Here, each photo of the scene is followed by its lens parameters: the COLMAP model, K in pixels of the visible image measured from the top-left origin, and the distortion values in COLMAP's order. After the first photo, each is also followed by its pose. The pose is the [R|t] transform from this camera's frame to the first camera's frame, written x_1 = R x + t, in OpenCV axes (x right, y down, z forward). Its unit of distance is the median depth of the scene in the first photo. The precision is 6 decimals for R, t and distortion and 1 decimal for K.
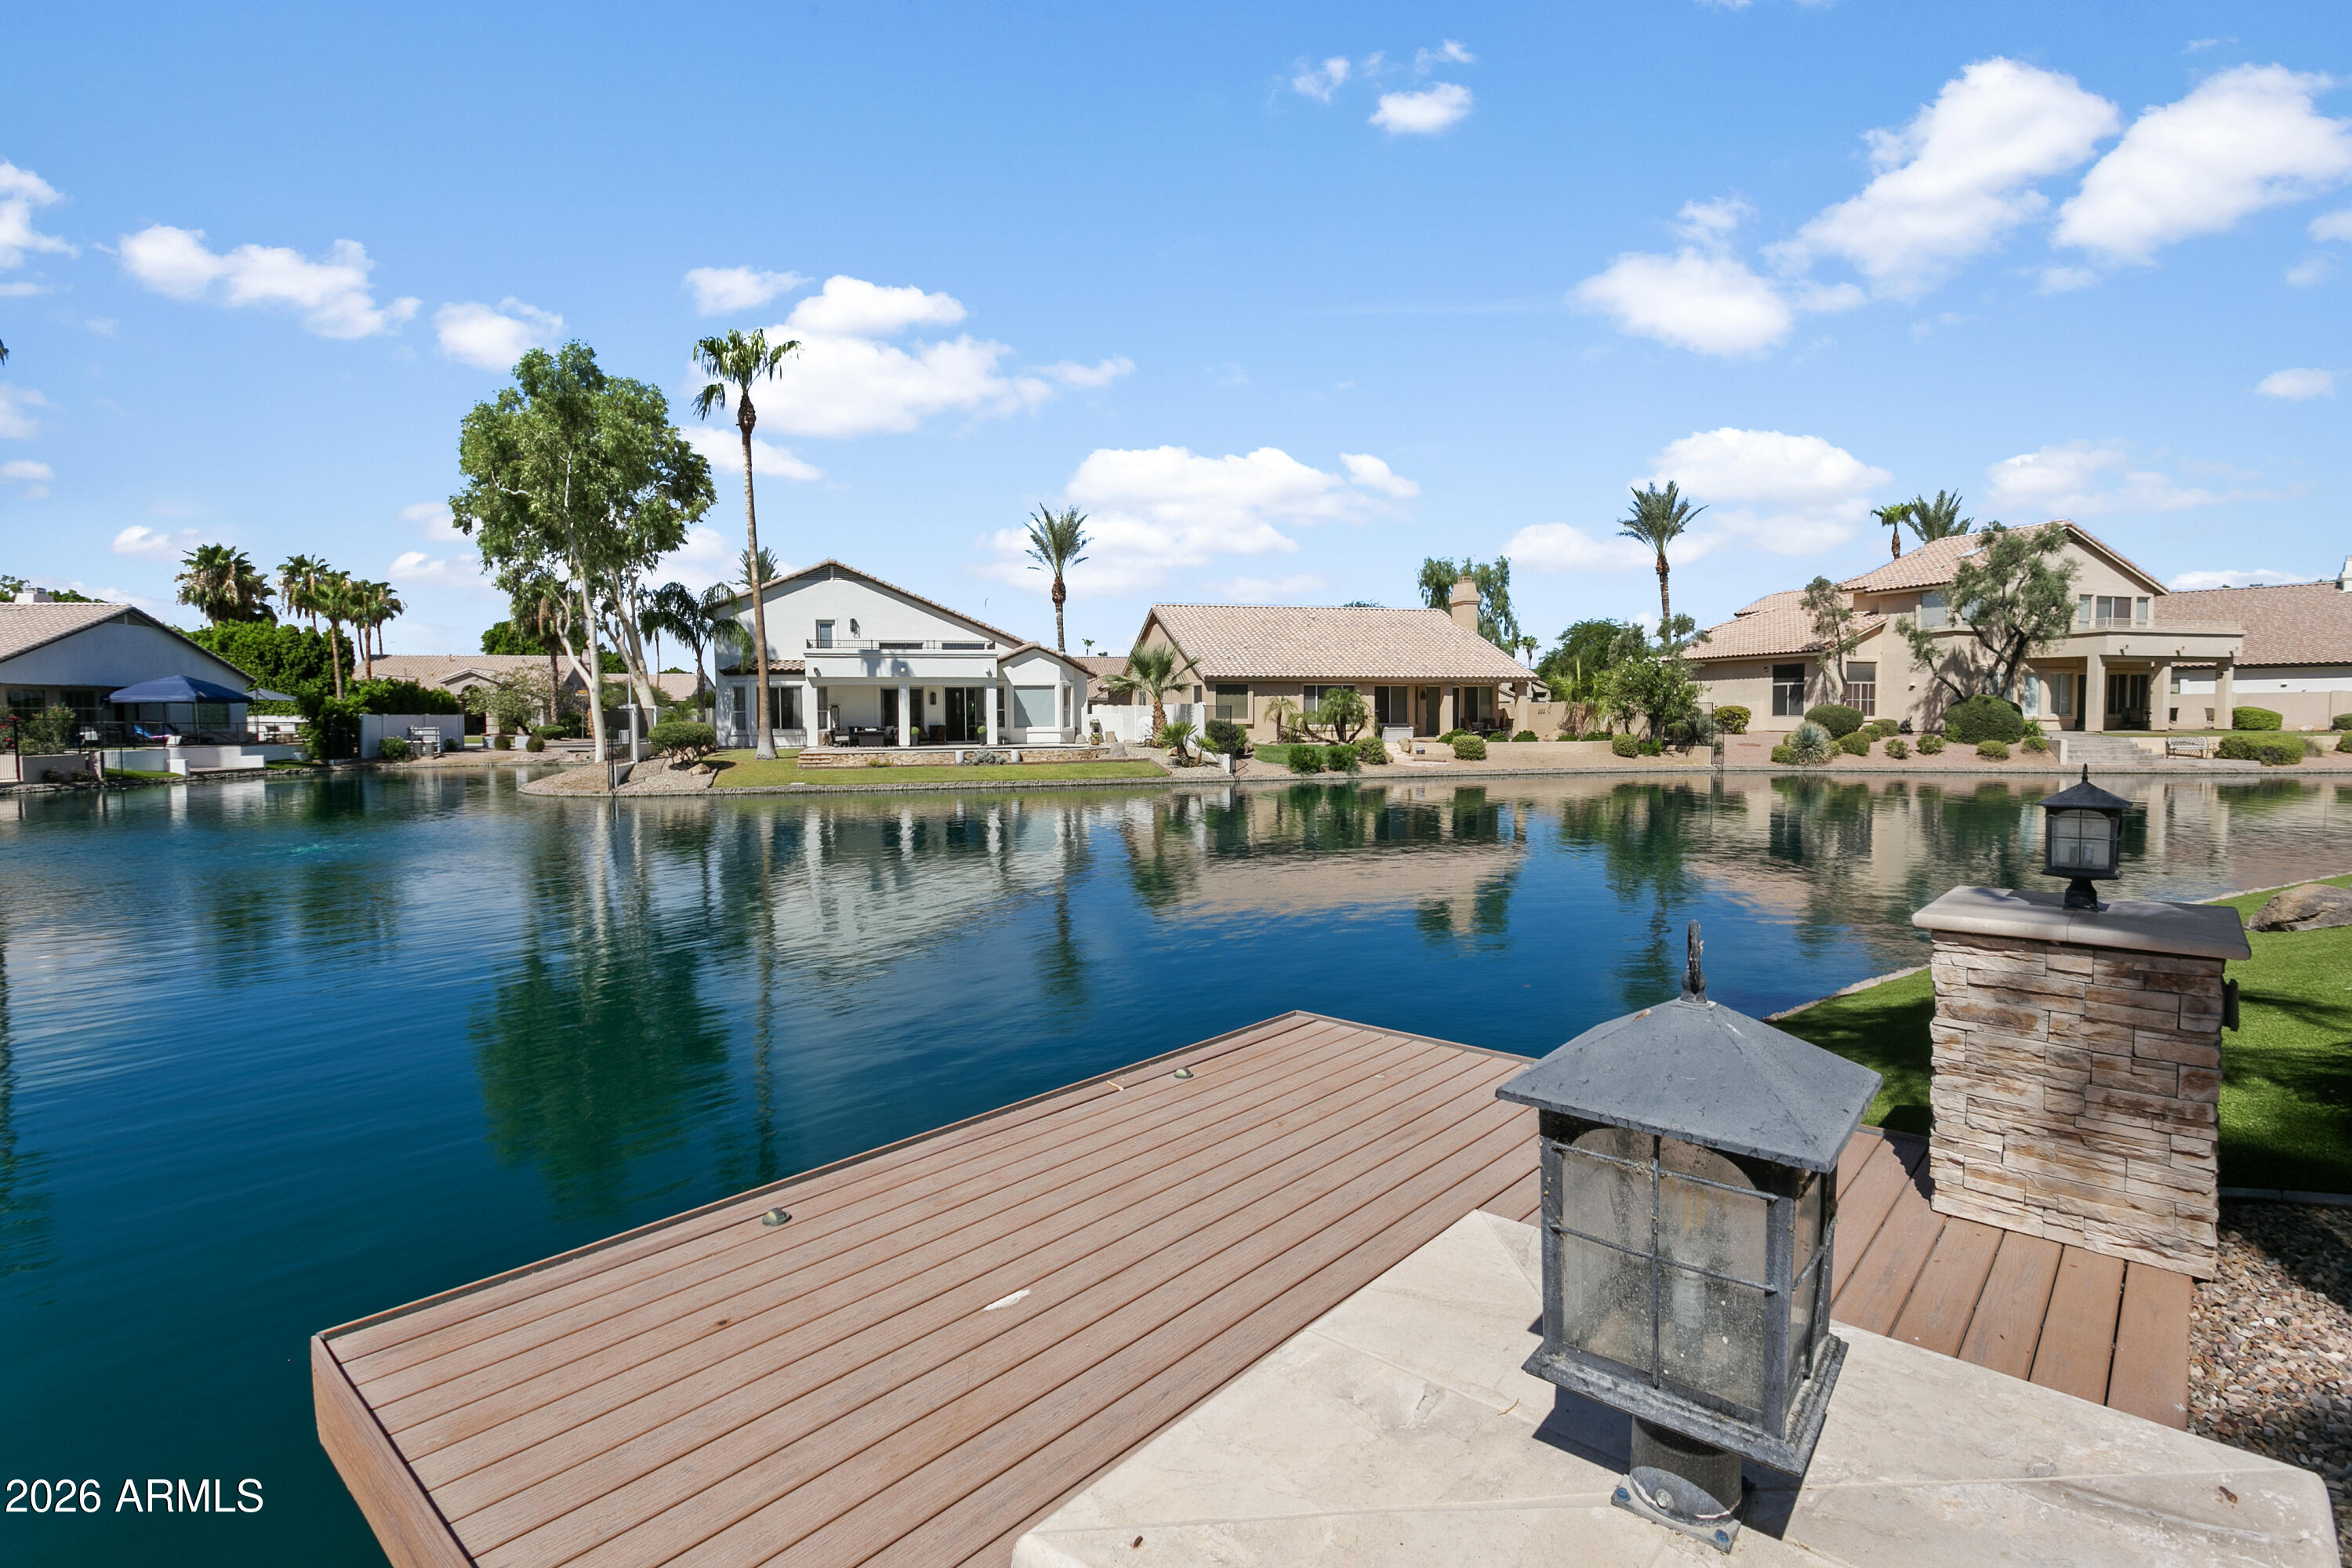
lens RADIAL K [[1130.5, 0, 1177.0], [0, 1130.5, 793.6], [0, 0, 1]] dist [0.001163, 0.000557]
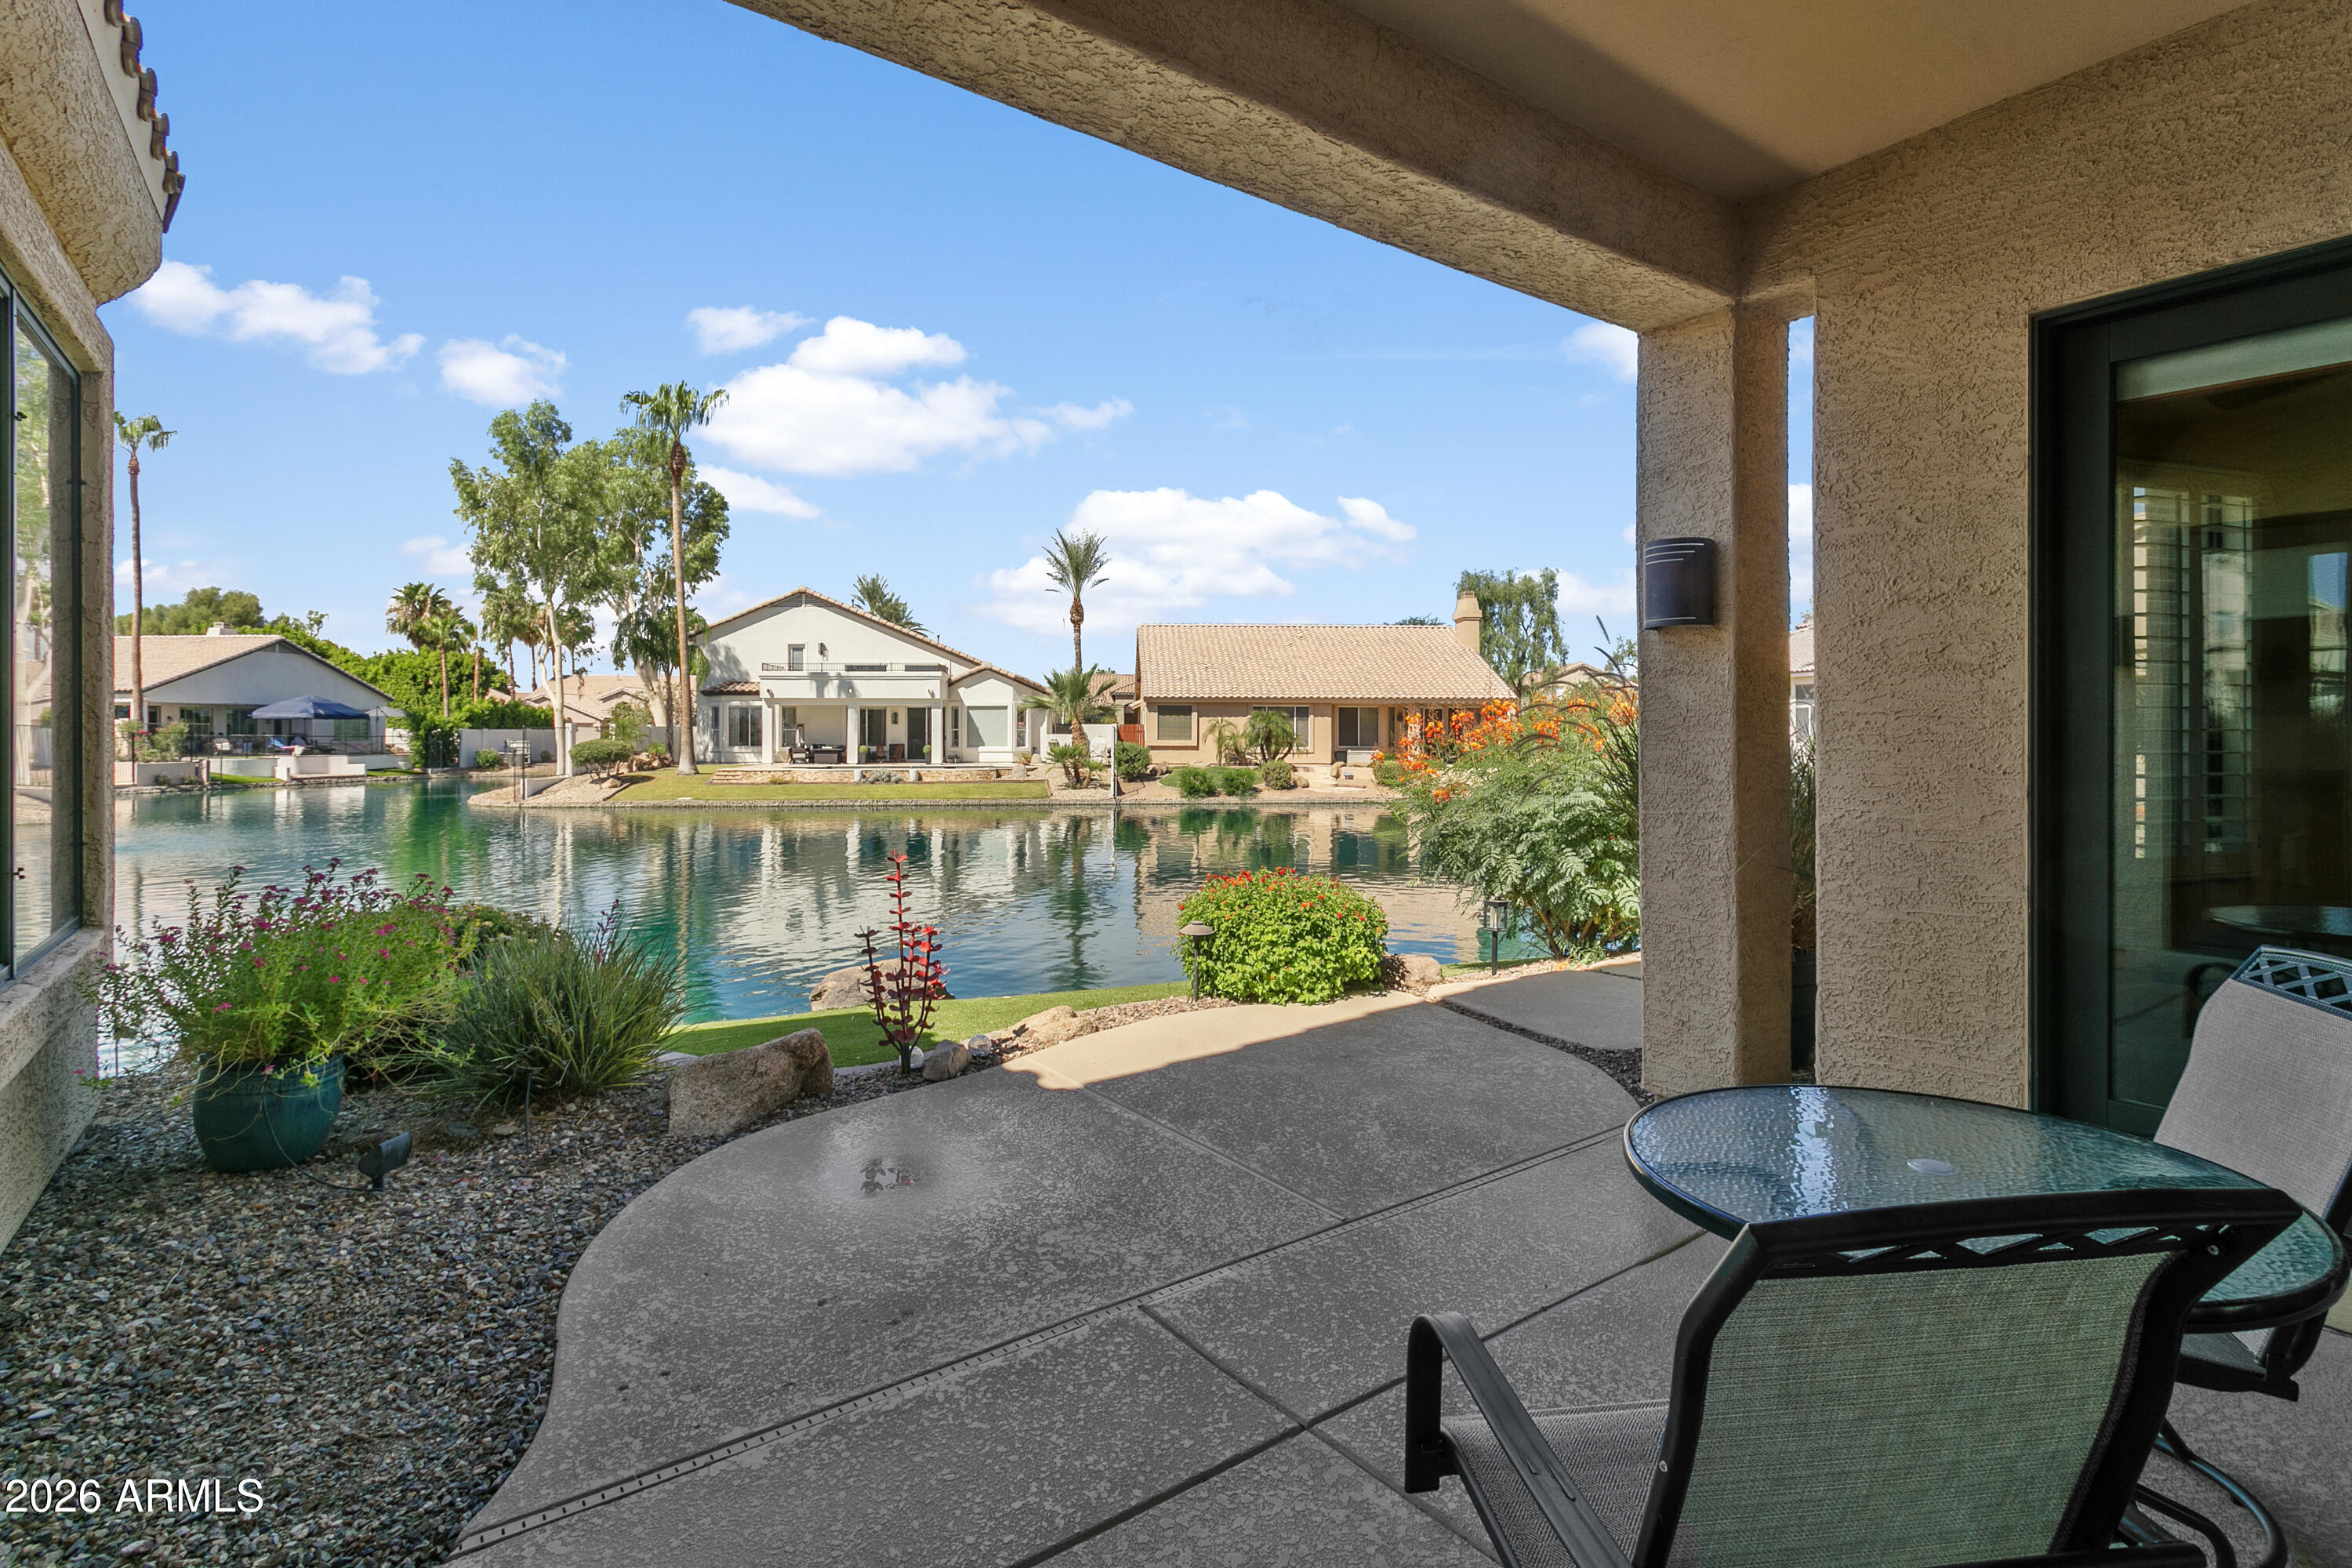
lens RADIAL K [[1130.5, 0, 1206.5], [0, 1130.5, 739.9], [0, 0, 1]] dist [0.001163, 0.000557]
pose [[0.979574, 0.008668, -0.200896, 0.272882], [-0.020802, 0.998079, -0.058365, -0.009355], [0.200004, 0.061352, 0.977872, 0.042844]]
